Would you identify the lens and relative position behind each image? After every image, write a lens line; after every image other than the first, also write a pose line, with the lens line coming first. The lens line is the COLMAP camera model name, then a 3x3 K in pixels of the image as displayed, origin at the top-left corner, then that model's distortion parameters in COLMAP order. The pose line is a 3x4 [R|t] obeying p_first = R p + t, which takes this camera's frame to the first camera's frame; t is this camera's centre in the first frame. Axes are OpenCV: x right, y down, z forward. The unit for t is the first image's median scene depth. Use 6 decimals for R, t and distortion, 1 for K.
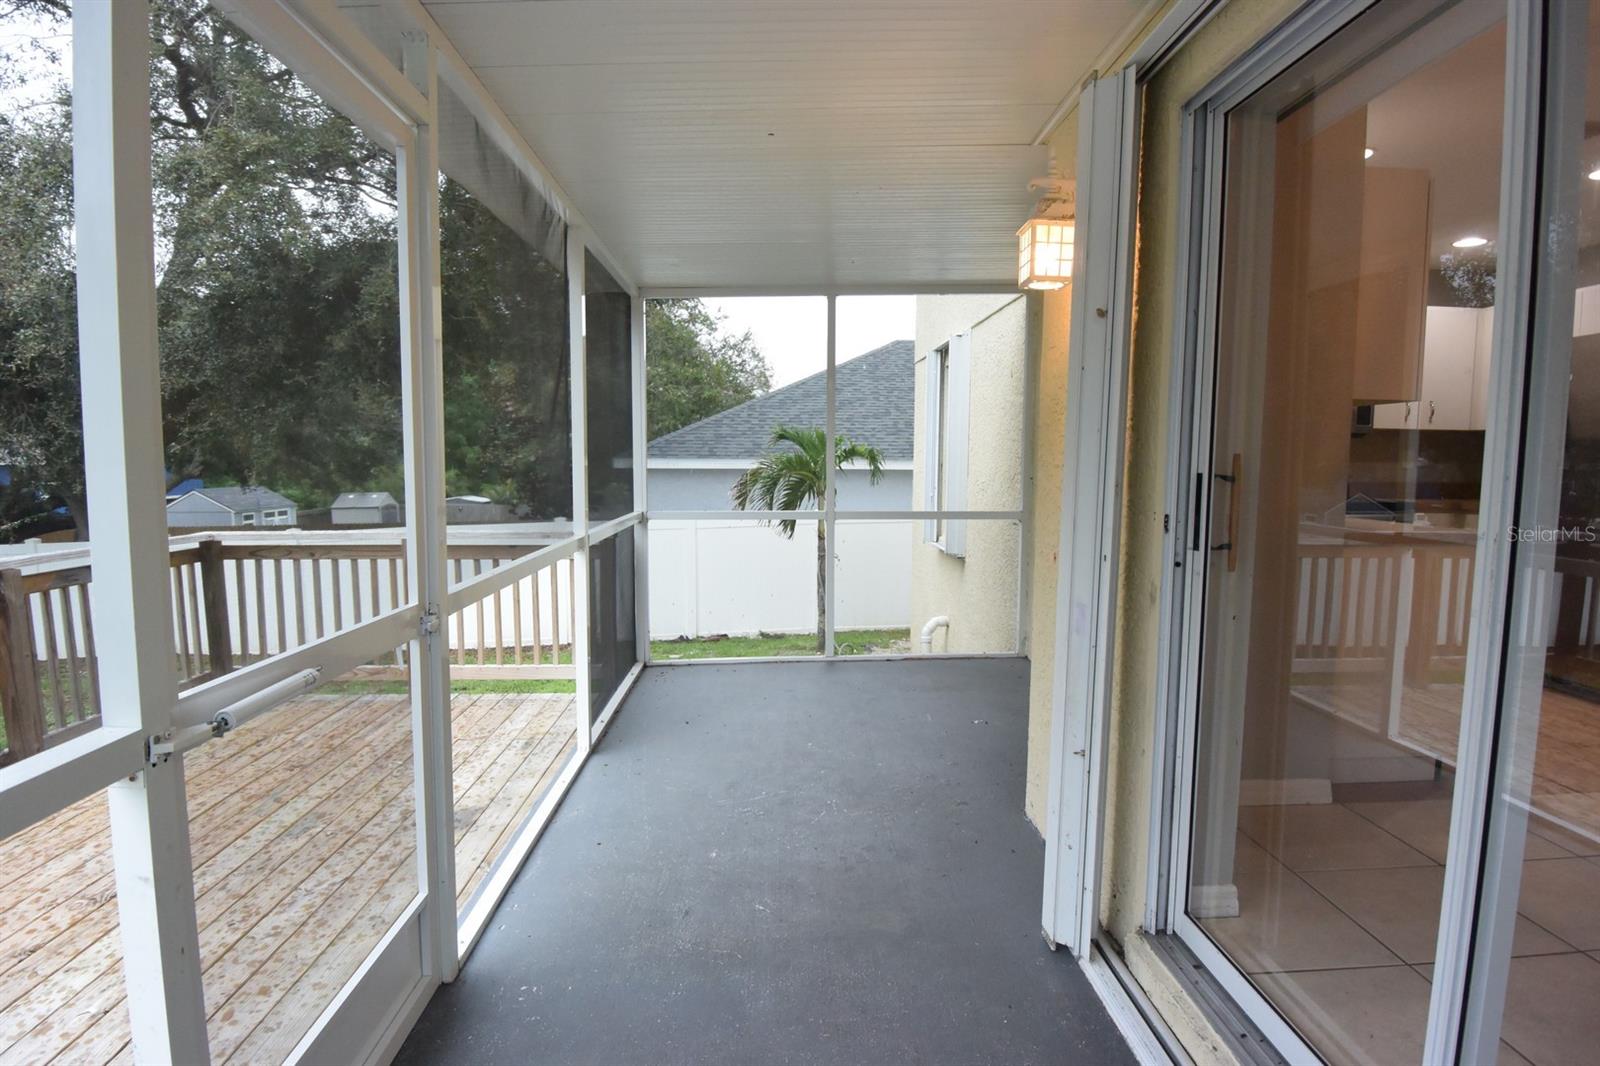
lens RADIAL K [[839.3, 0, 803.0], [0, 839.3, 540.8], [0, 0, 1]] dist [-0.020122, -0.006979]
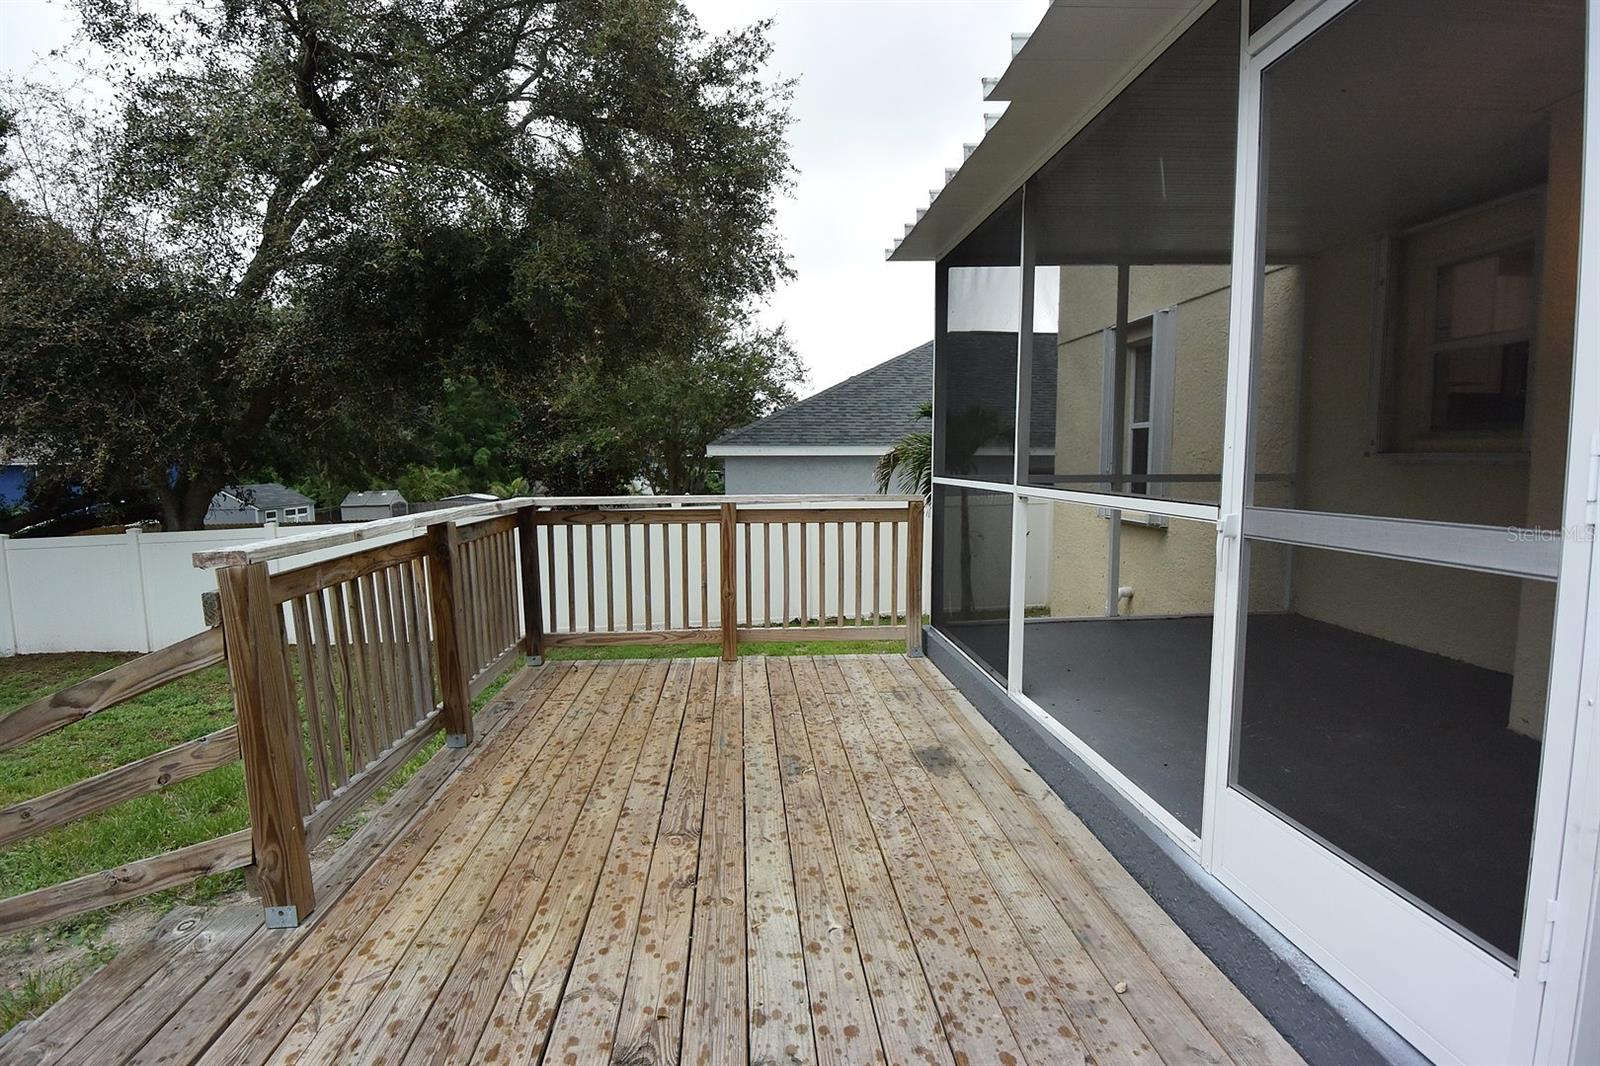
lens RADIAL K [[839.3, 0, 796.5], [0, 839.3, 532.8], [0, 0, 1]] dist [-0.020122, -0.006979]
pose [[0.999348, -0.008964, 0.034978, -0.151947], [0.009328, 0.999904, -0.010265, 0.016650], [-0.034882, 0.010584, 0.999335, -0.005552]]
